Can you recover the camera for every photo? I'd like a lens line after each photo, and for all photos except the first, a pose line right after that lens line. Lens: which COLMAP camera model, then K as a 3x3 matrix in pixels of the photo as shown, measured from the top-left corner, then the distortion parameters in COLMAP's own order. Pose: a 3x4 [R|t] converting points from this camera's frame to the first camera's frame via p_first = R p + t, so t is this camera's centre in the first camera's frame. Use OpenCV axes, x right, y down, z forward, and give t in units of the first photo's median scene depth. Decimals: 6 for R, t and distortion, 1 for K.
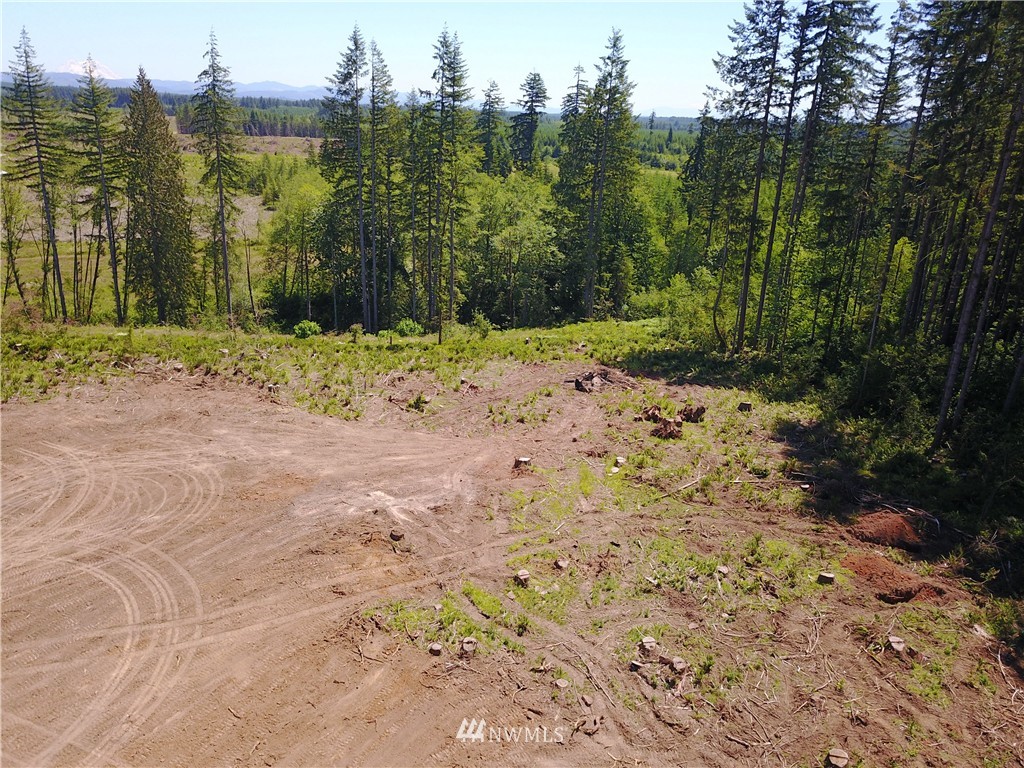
lens RADIAL K [[783.7, 0, 509.2], [0, 783.7, 396.4], [0, 0, 1]] dist [0.000647, -0.007309]
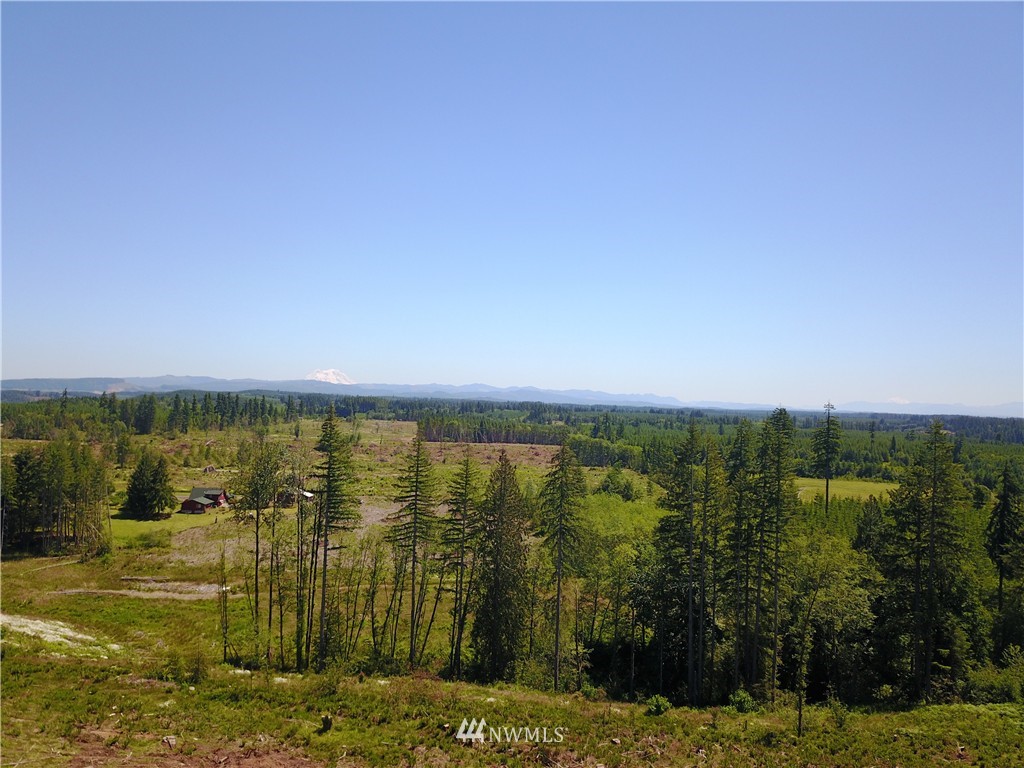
lens RADIAL K [[783.7, 0, 509.2], [0, 783.7, 396.4], [0, 0, 1]] dist [0.000647, -0.007309]
pose [[0.971544, -0.014354, -0.236423, -0.261691], [-0.070935, 0.934715, -0.348248, -0.120712], [0.225987, 0.355109, 0.907099, -0.165822]]
